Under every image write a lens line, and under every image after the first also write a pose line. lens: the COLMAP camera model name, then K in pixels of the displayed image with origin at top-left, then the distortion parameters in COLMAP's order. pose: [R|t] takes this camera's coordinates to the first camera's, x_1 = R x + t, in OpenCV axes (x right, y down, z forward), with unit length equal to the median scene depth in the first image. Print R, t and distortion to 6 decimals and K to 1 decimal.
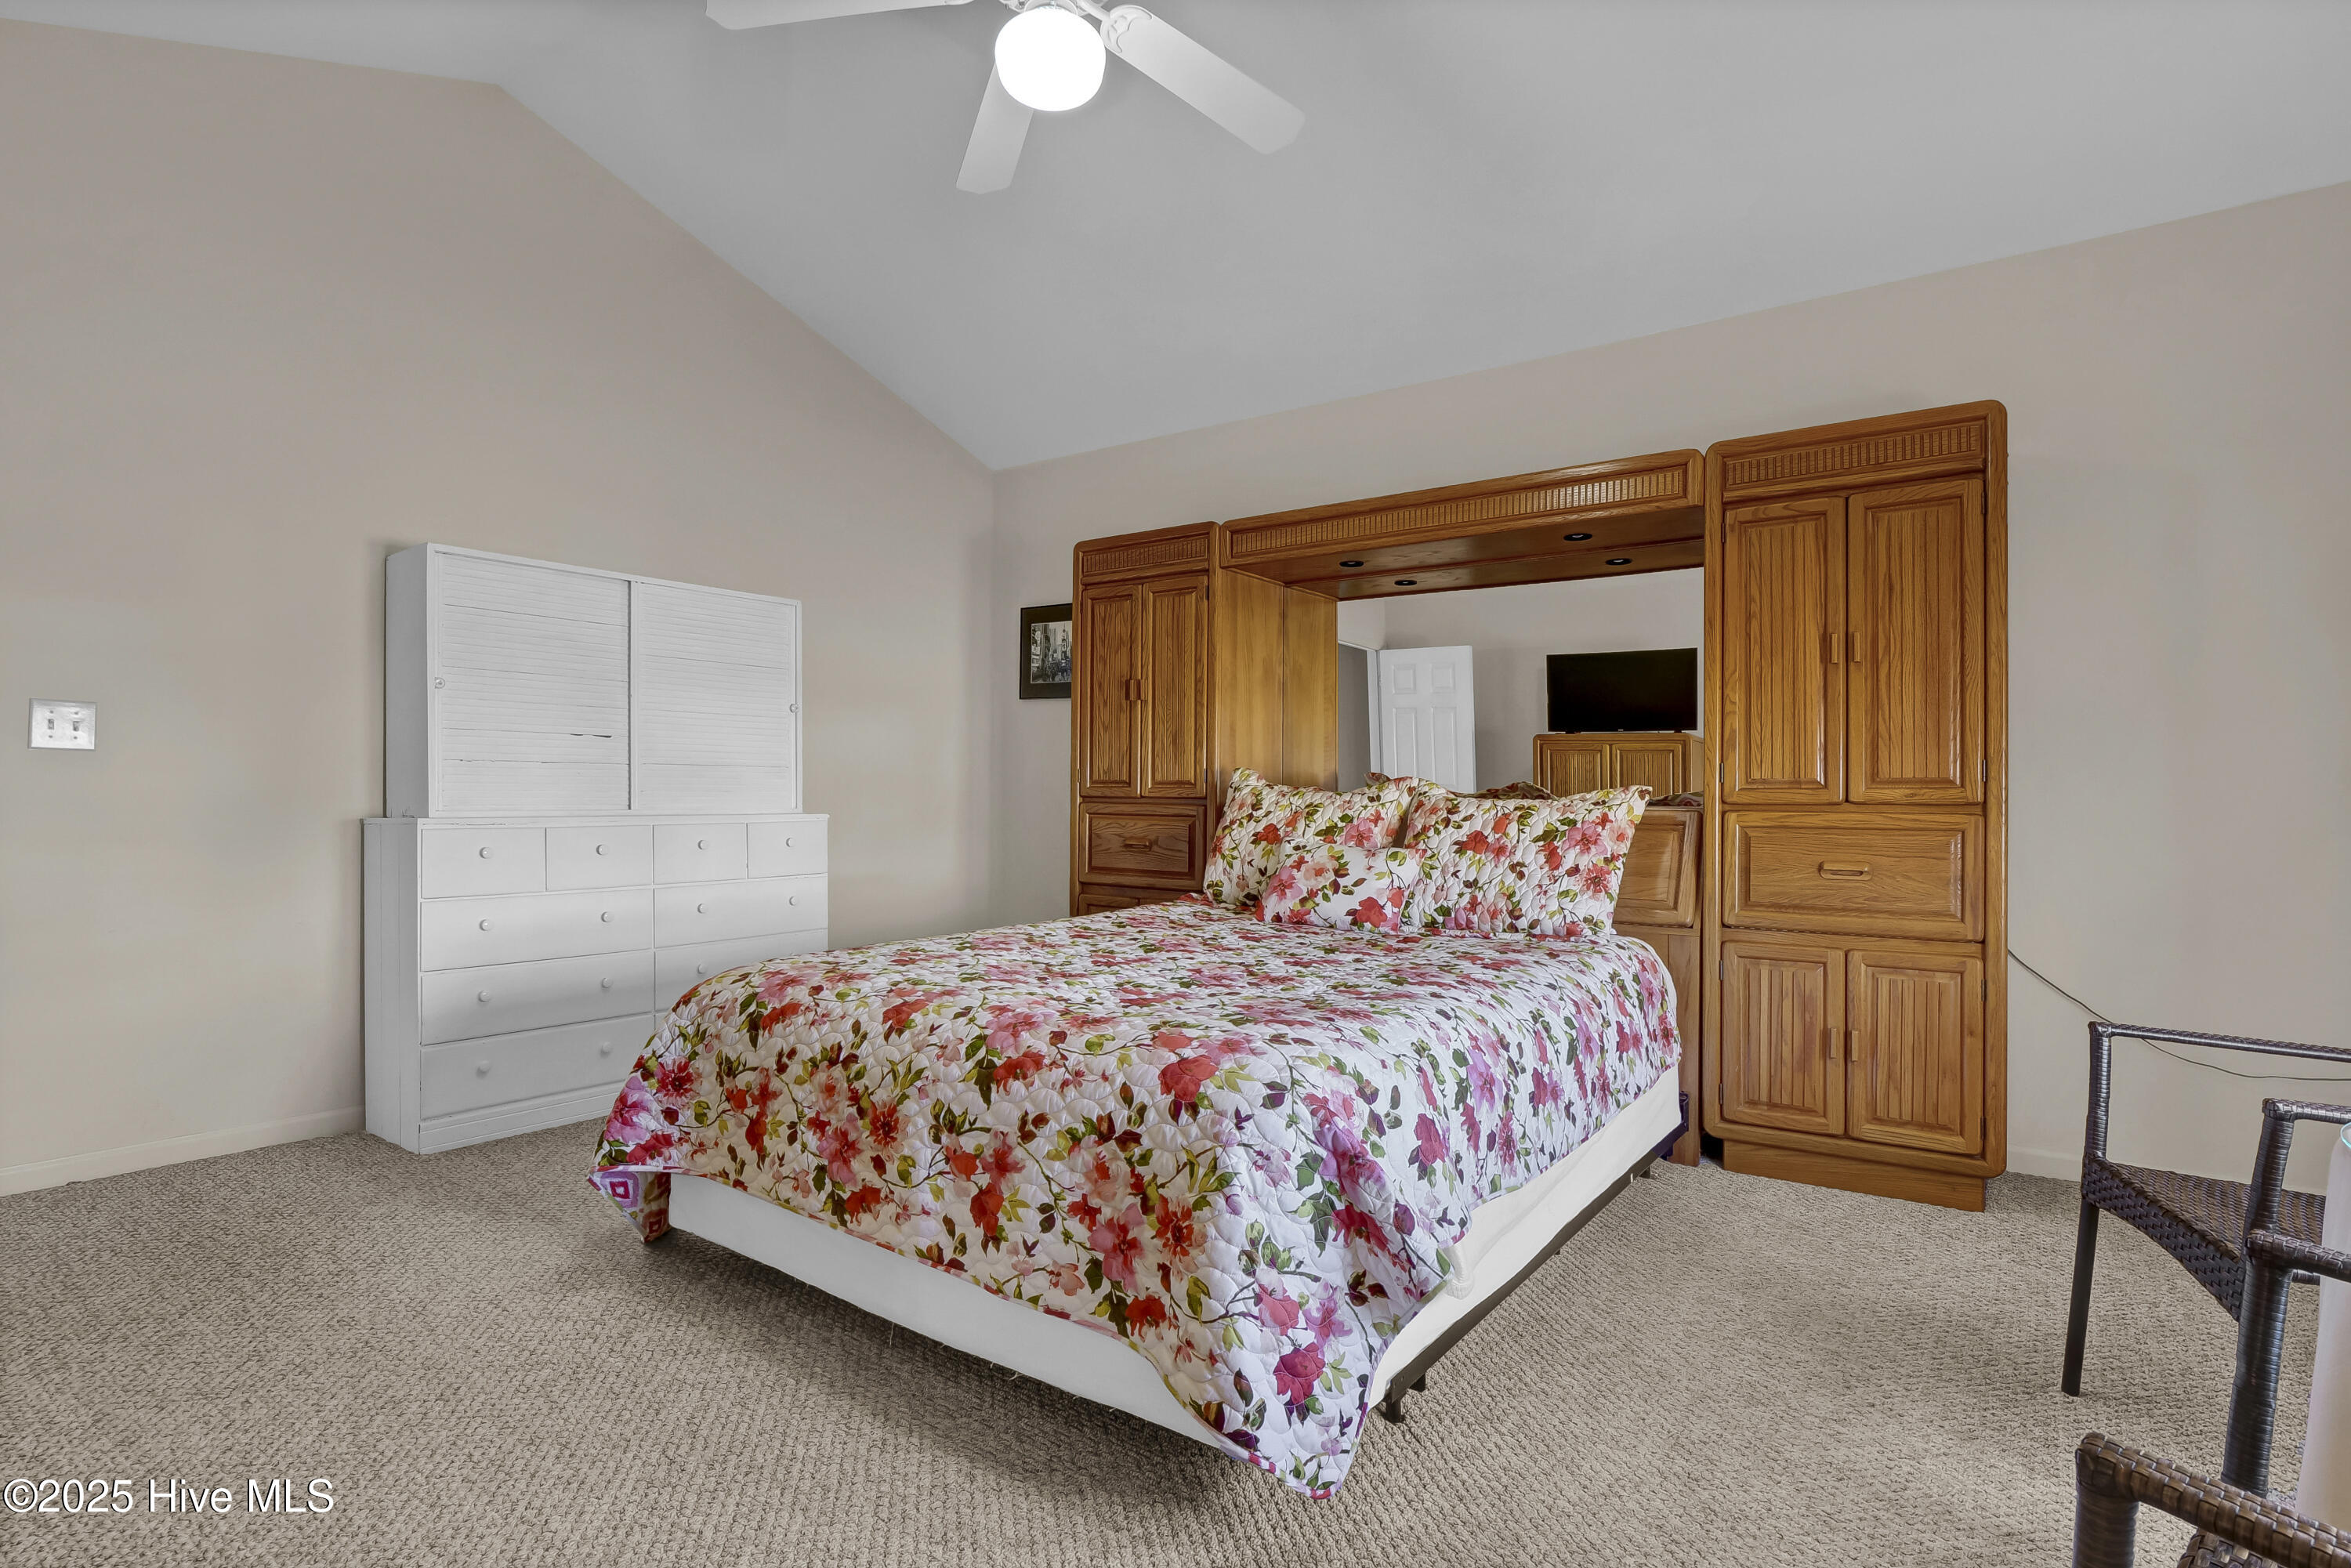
lens RADIAL K [[1184.5, 0, 1165.3], [0, 1184.5, 771.2], [0, 0, 1]] dist [-0.002231, -0.000015]
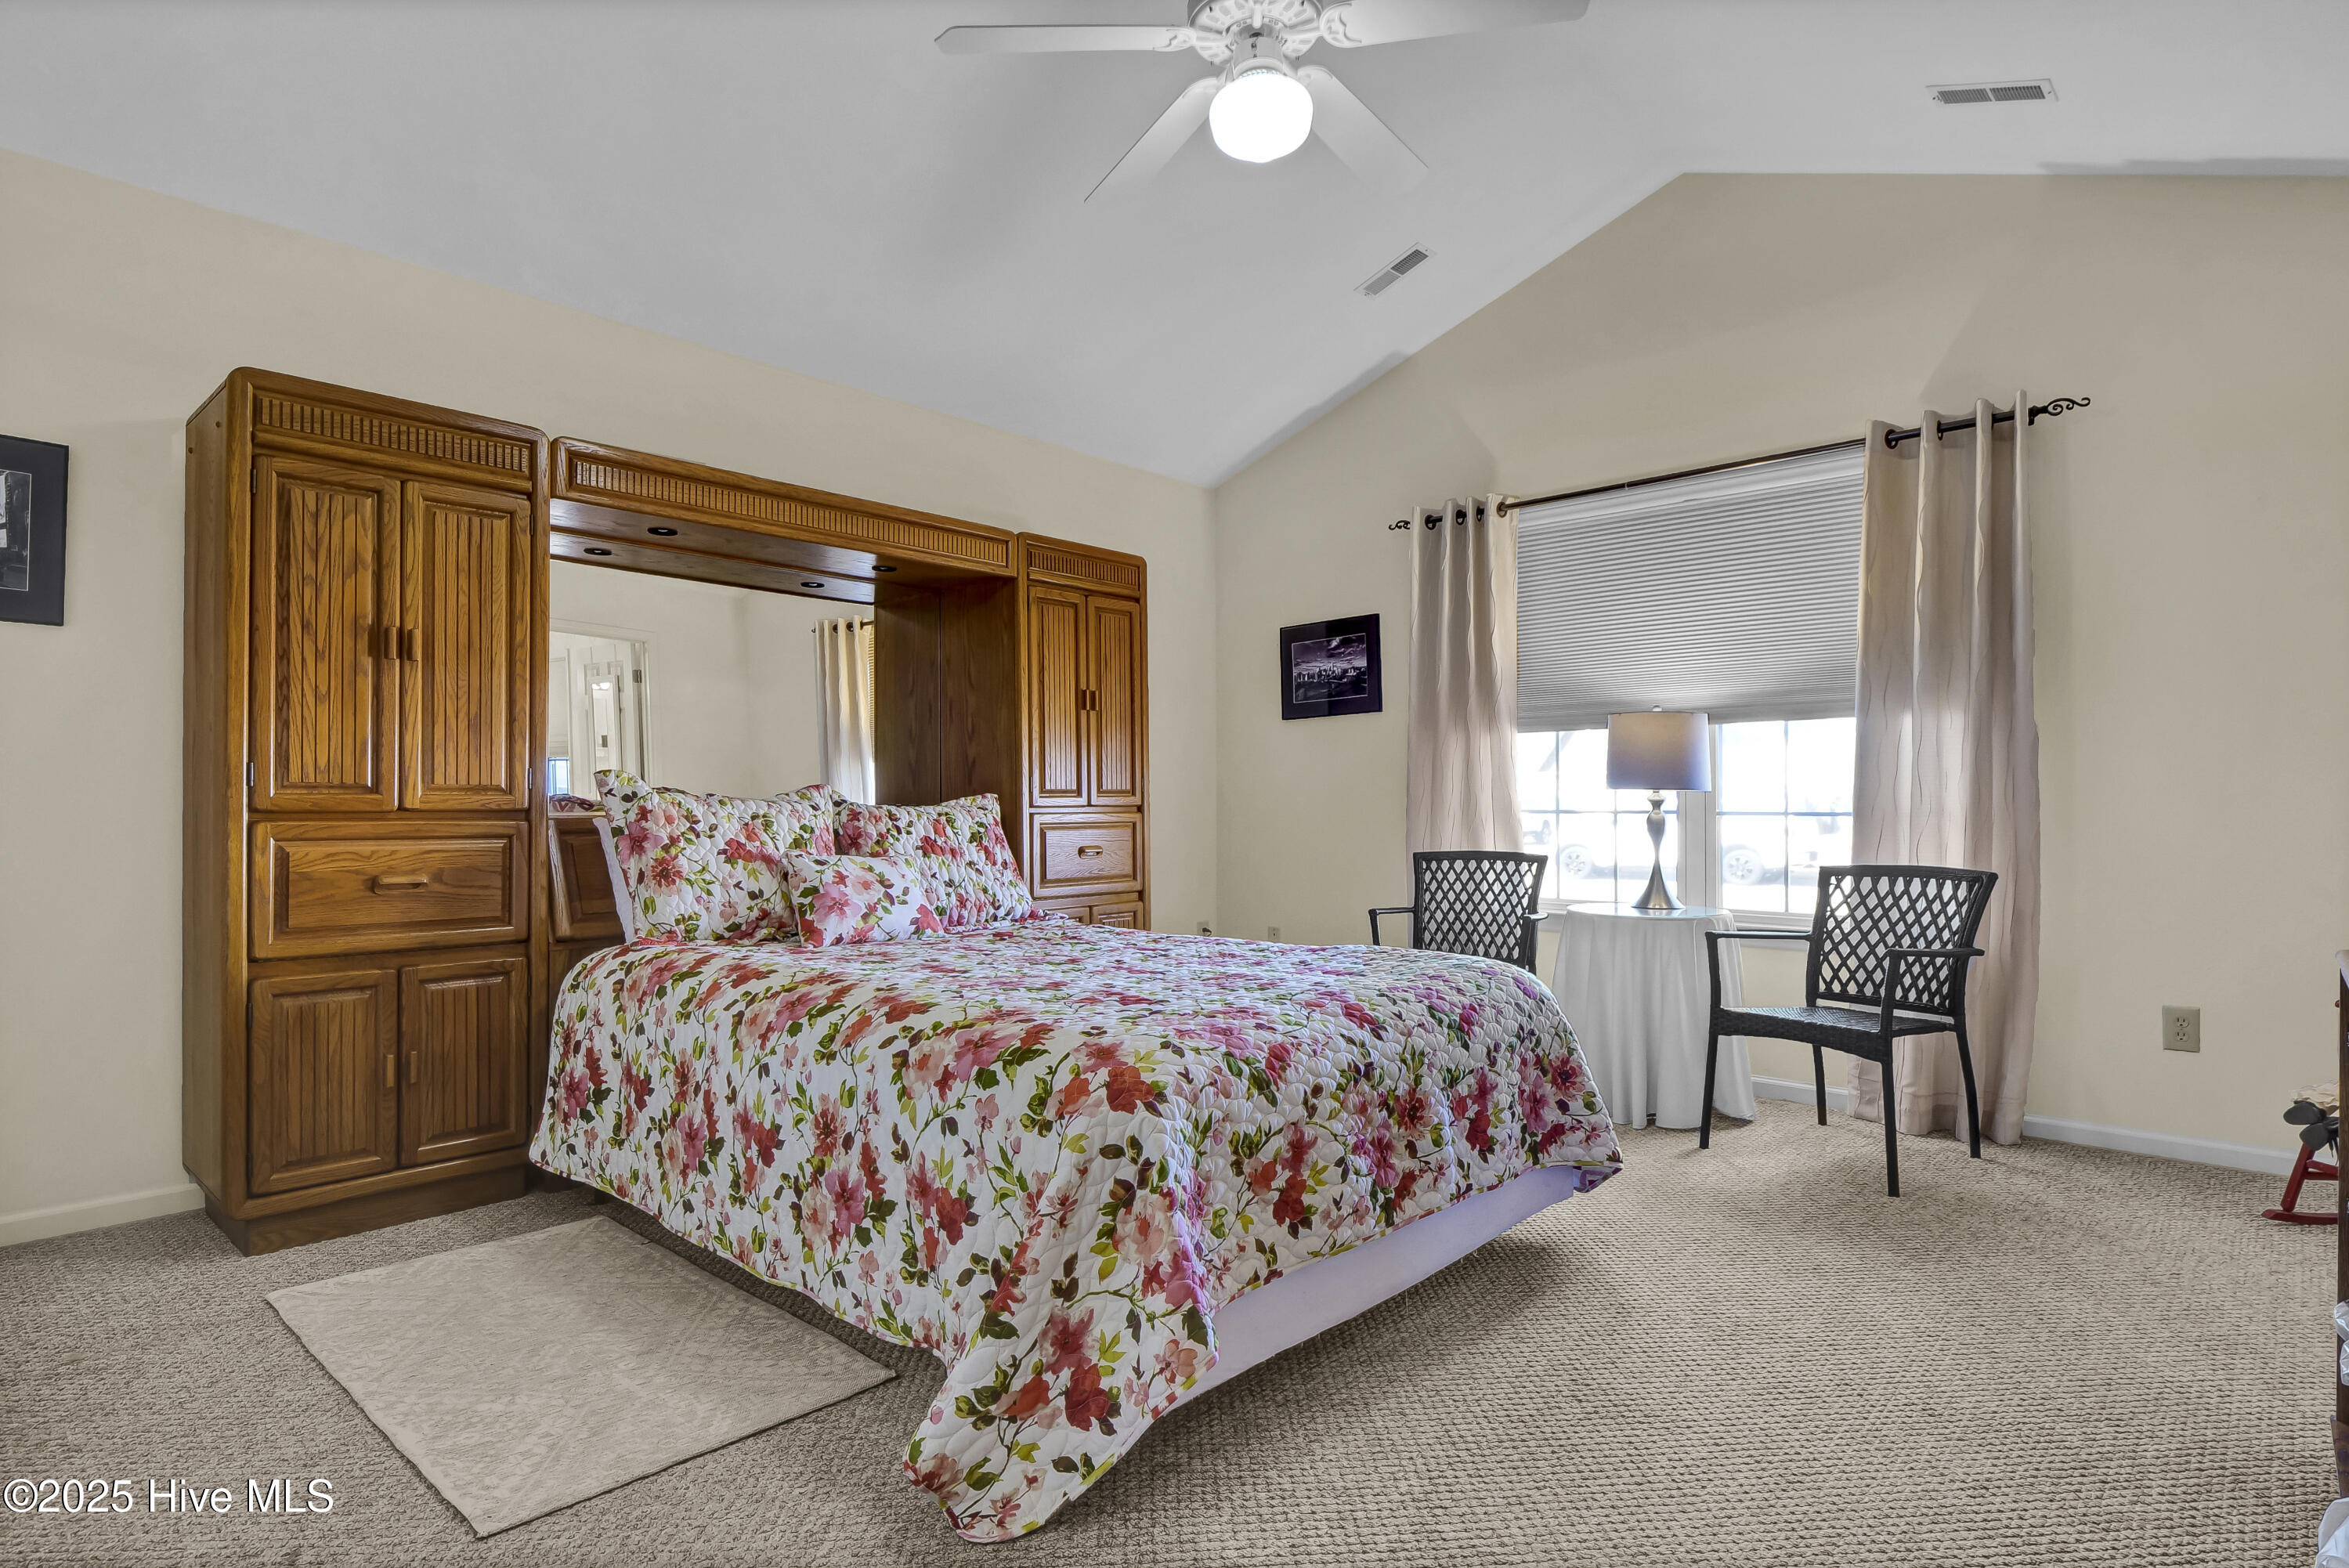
lens RADIAL K [[1224.4, 0, 1170.7], [0, 1224.4, 779.9], [0, 0, 1]] dist [-0.003094, -0.000983]
pose [[0.096541, 0.011903, 0.995258, -0.972368], [-0.016792, 0.999806, -0.010329, 0.008245], [-0.995187, -0.015715, 0.096722, 0.787329]]
